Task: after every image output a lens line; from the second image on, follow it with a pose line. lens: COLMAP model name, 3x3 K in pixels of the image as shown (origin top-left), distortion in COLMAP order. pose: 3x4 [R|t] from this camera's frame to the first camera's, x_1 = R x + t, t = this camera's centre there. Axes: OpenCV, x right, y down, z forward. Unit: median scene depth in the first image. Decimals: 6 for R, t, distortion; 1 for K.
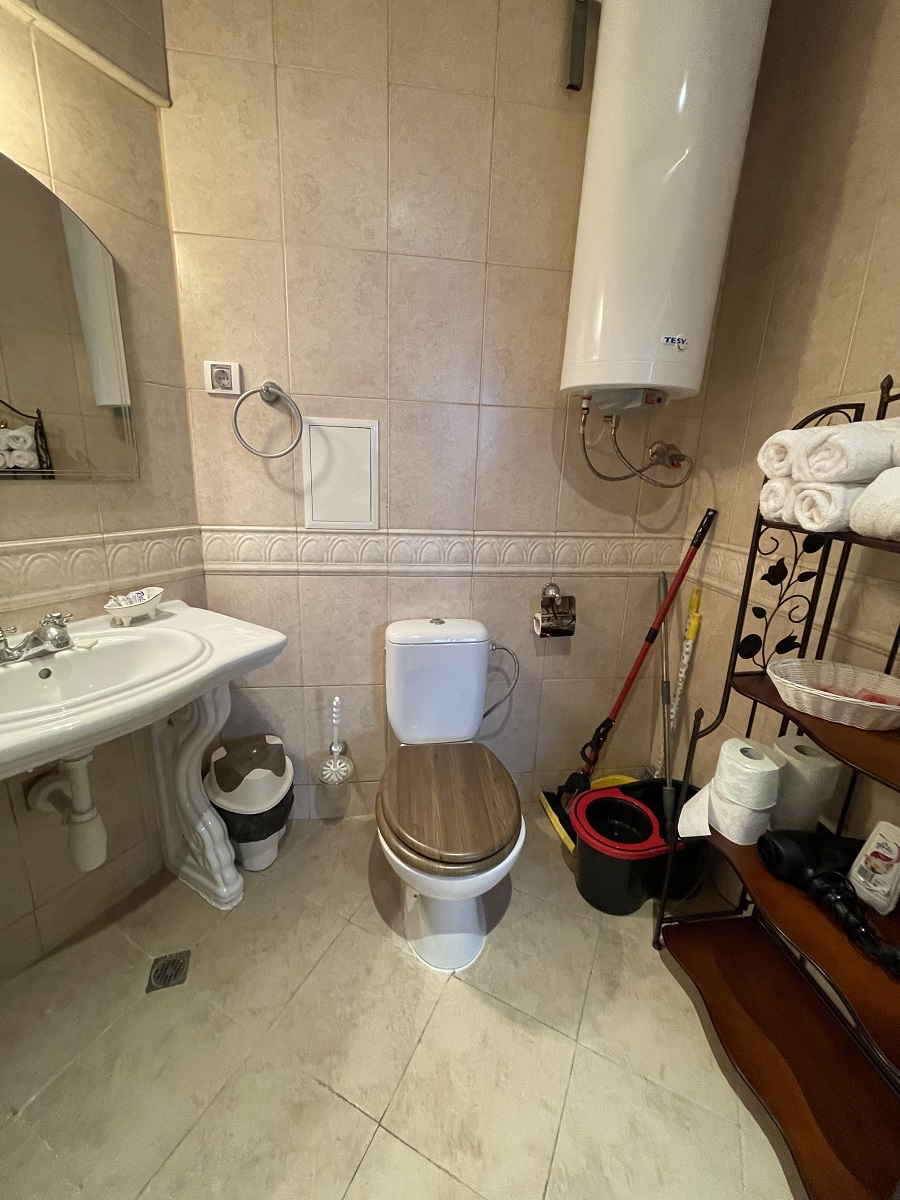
lens RADIAL K [[482.0, 0, 444.8], [0, 482.0, 594.4], [0, 0, 1]] dist [0.002334, 0.000220]
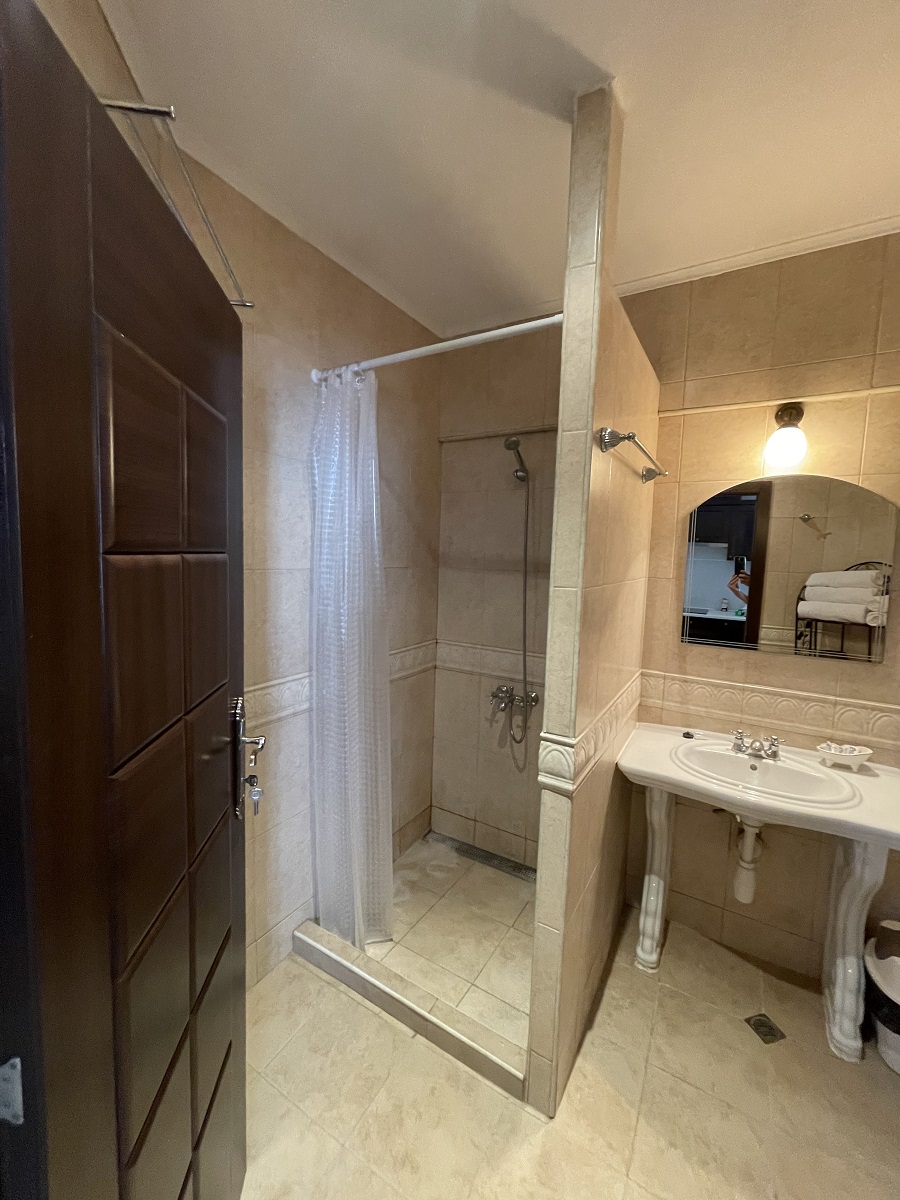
lens RADIAL K [[482.0, 0, 444.8], [0, 482.0, 594.4], [0, 0, 1]] dist [0.002334, 0.000220]
pose [[-0.077787, 0.048680, -0.995781, 0.738901], [-0.279536, 0.957677, 0.068653, -0.186748], [0.956979, 0.283697, -0.060887, -0.073893]]
